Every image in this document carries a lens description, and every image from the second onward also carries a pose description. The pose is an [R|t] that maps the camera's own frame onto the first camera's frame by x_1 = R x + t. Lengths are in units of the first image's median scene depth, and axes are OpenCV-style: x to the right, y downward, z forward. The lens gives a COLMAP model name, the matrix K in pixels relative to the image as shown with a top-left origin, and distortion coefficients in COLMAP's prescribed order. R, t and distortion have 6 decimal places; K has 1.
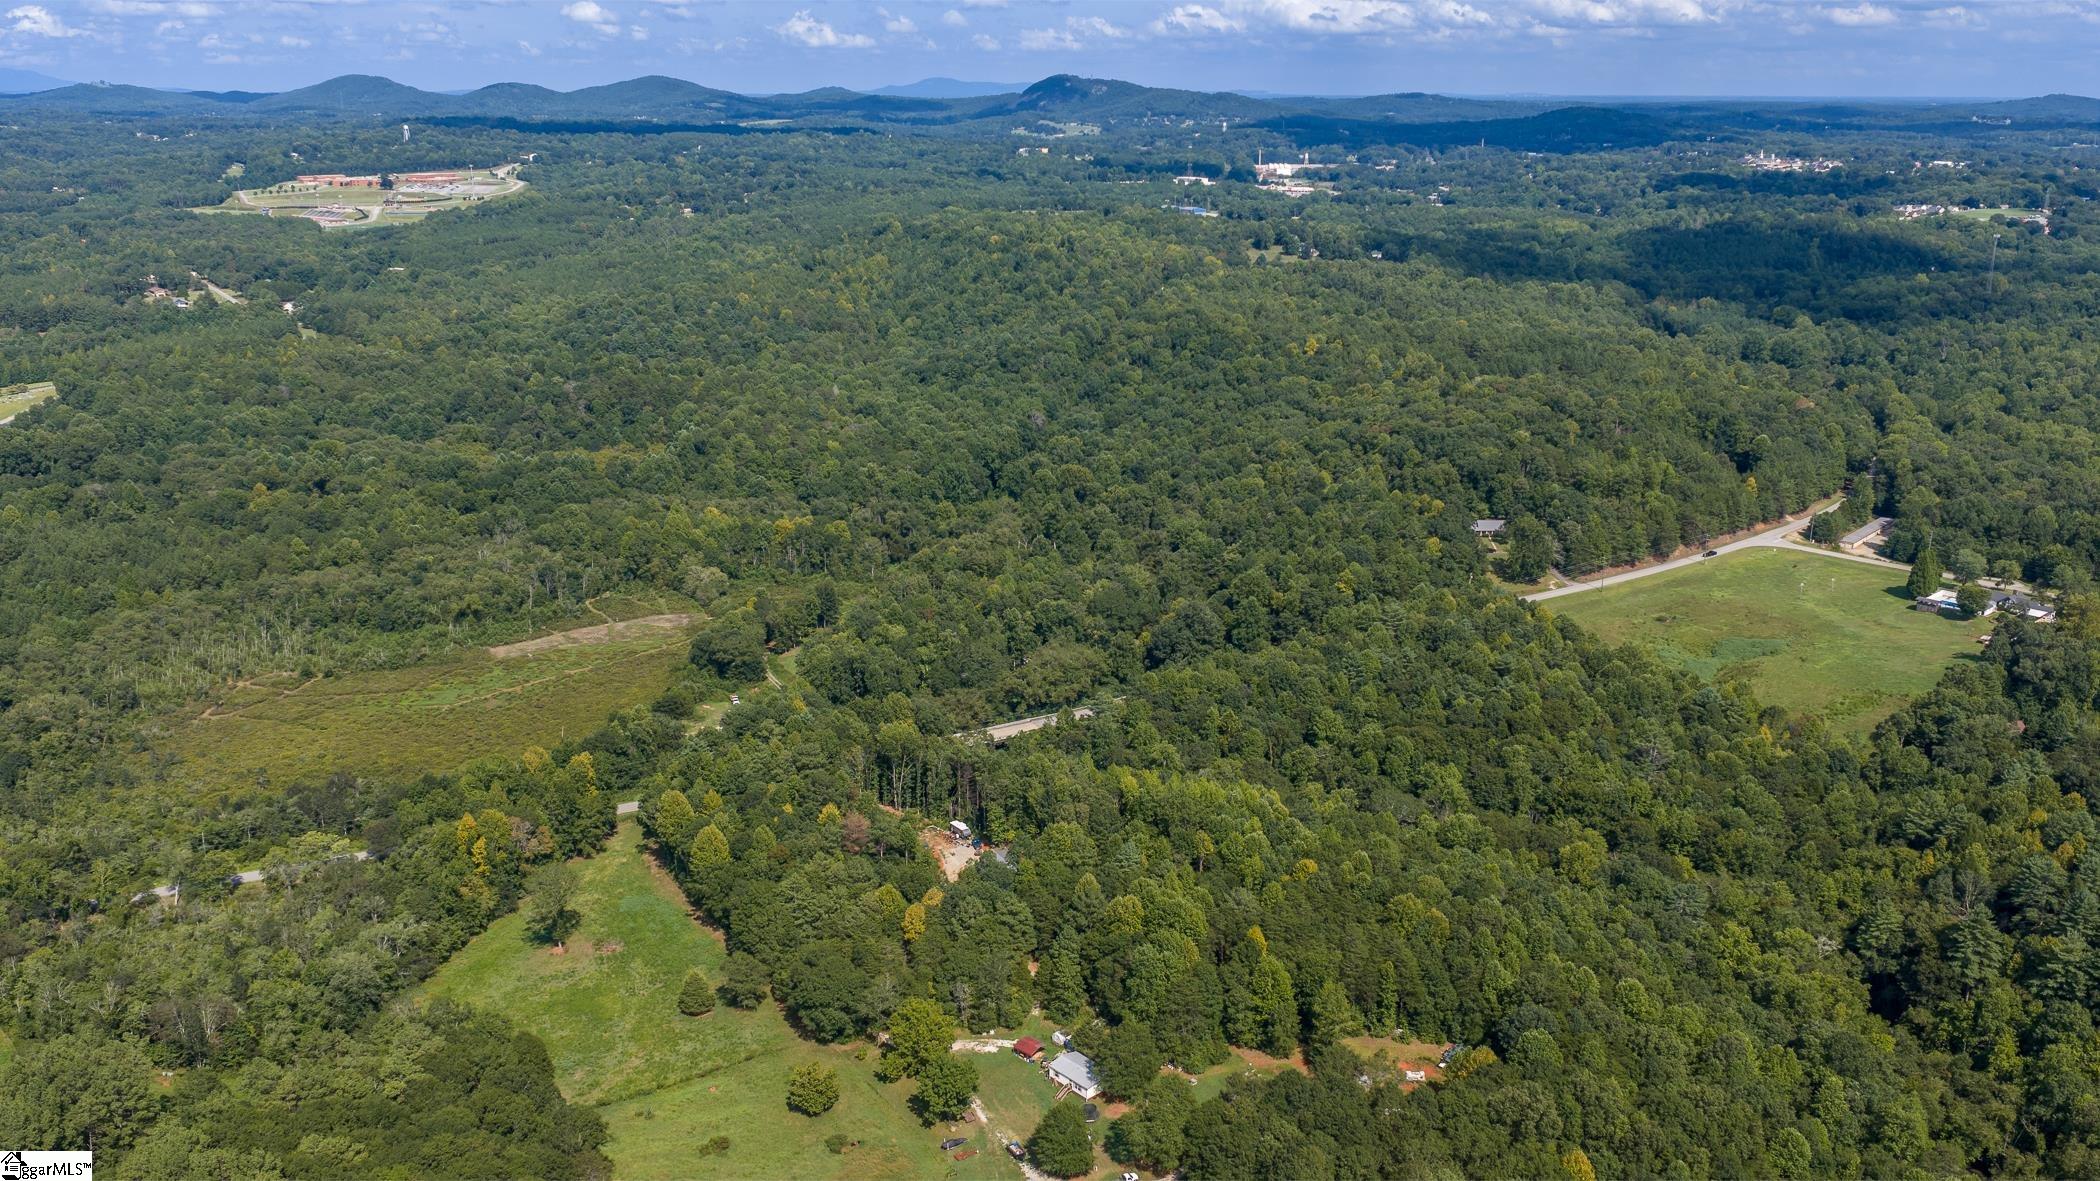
lens RADIAL K [[1735.0, 0, 1054.9], [0, 1735.0, 596.9], [0, 0, 1]] dist [0.028738, -0.058353]
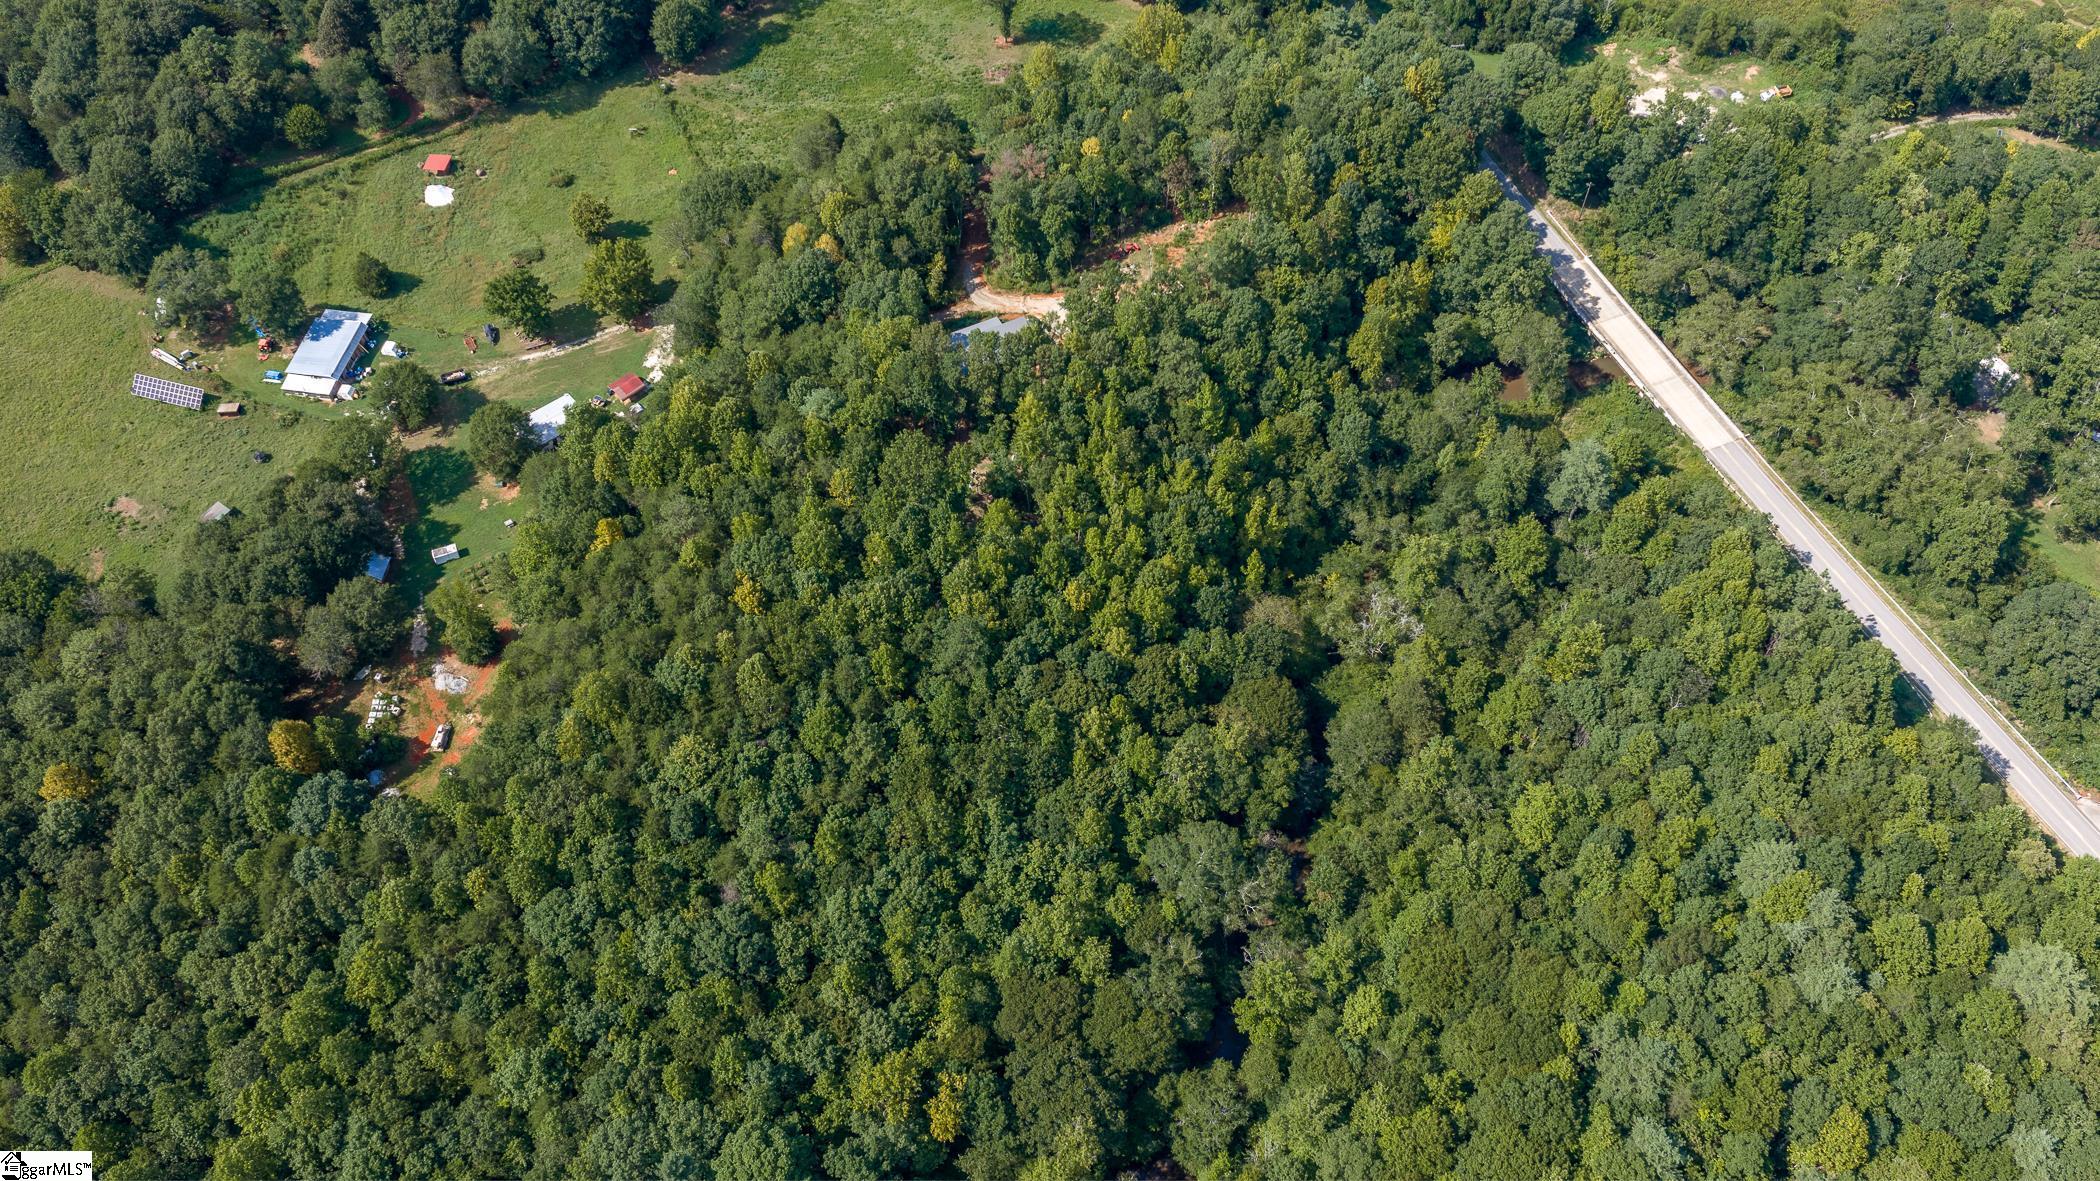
lens RADIAL K [[1735.0, 0, 1047.7], [0, 1735.0, 591.0], [0, 0, 1]] dist [0.028738, -0.058353]
pose [[-0.055116, 0.821418, -0.567656, 0.093448], [-0.282787, 0.532401, 0.797860, -0.075350], [0.957598, 0.204501, 0.202942, 0.173173]]
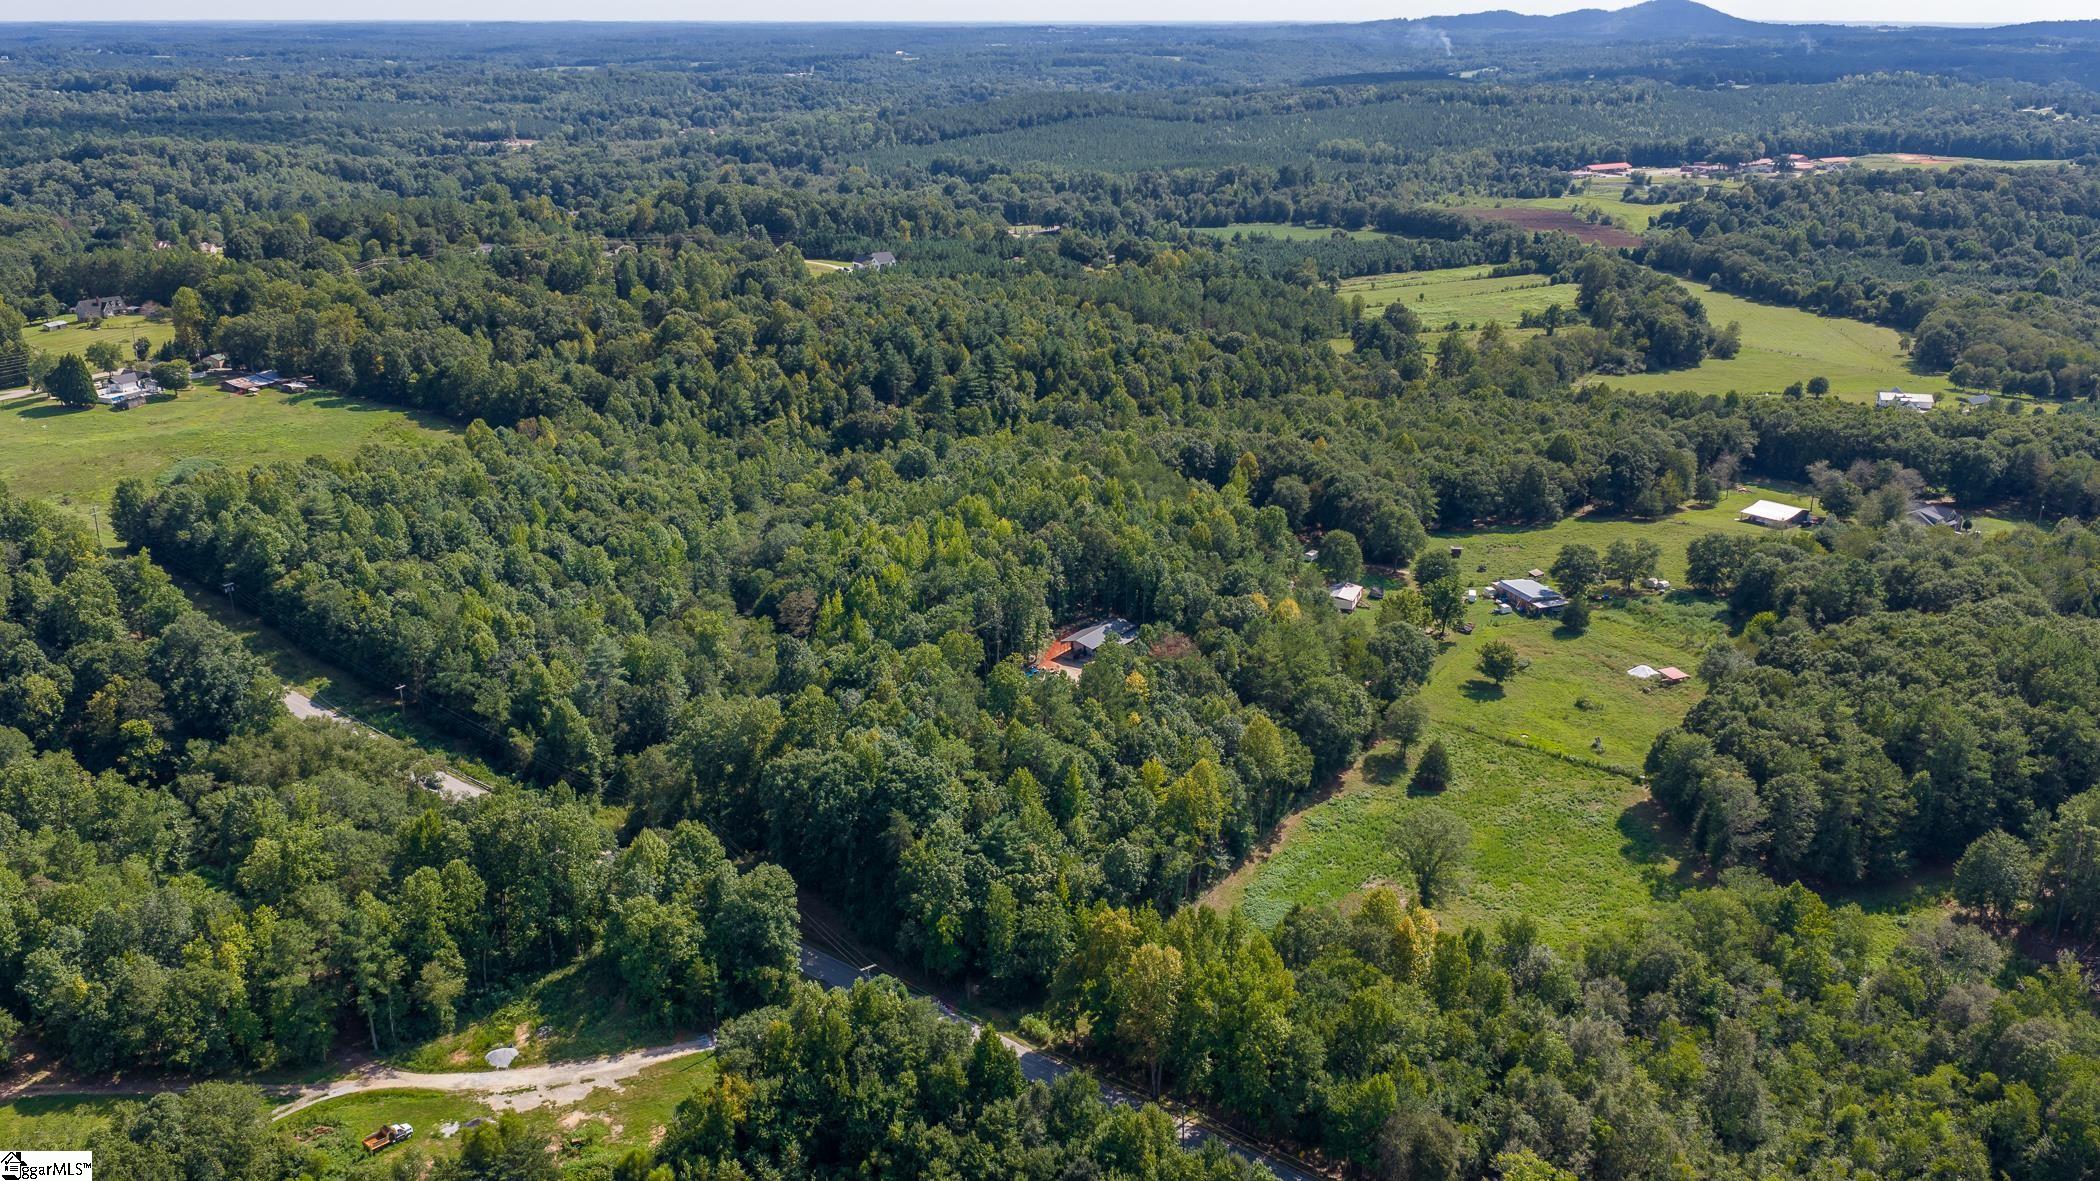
lens RADIAL K [[1735.0, 0, 1053.0], [0, 1735.0, 601.1], [0, 0, 1]] dist [0.028738, -0.058353]
pose [[-0.454064, -0.286822, 0.843539, -0.151211], [0.252772, 0.866395, 0.430657, -0.049959], [-0.854361, 0.408769, -0.320899, 0.253156]]
